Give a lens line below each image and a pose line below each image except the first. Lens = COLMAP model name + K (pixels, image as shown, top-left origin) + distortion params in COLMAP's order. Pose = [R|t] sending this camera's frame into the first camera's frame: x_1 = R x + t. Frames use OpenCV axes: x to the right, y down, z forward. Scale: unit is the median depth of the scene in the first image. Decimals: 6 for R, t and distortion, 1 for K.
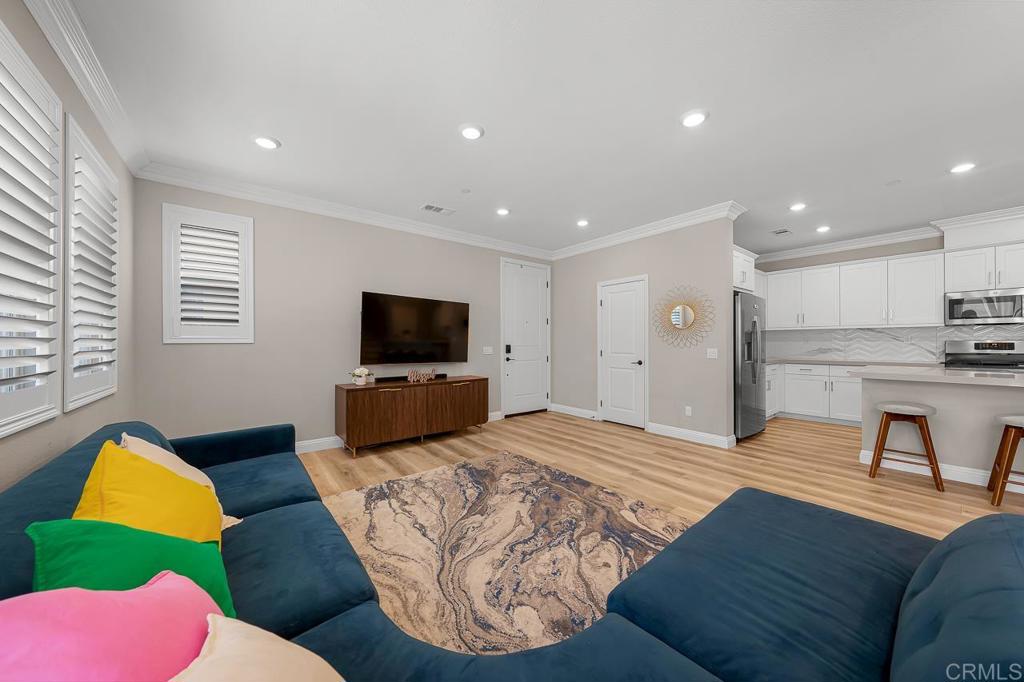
lens RADIAL K [[327.4, 0, 537.2], [0, 327.4, 343.3], [0, 0, 1]] dist [-0.000276, -0.000001]
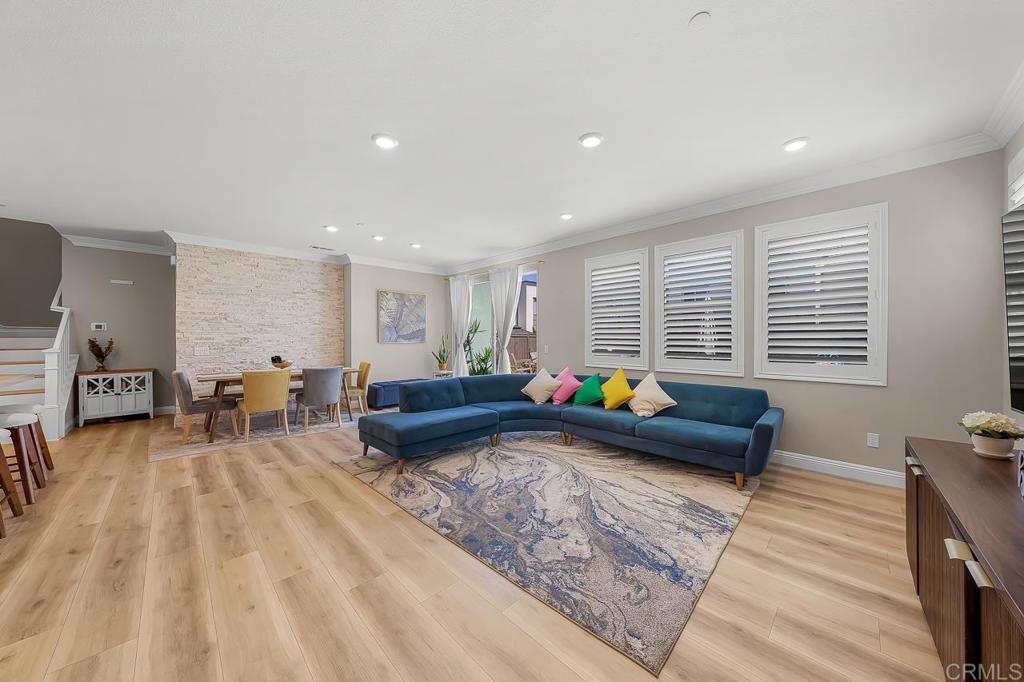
lens RADIAL K [[372.3, 0, 525.6], [0, 372.3, 338.7], [0, 0, 1]] dist [-0.000902, 0.000237]
pose [[-0.996821, 0.003082, -0.079610, 0.080049], [0.002950, 0.999994, 0.001777, -0.023138], [0.079615, 0.001537, -0.996825, 1.714858]]
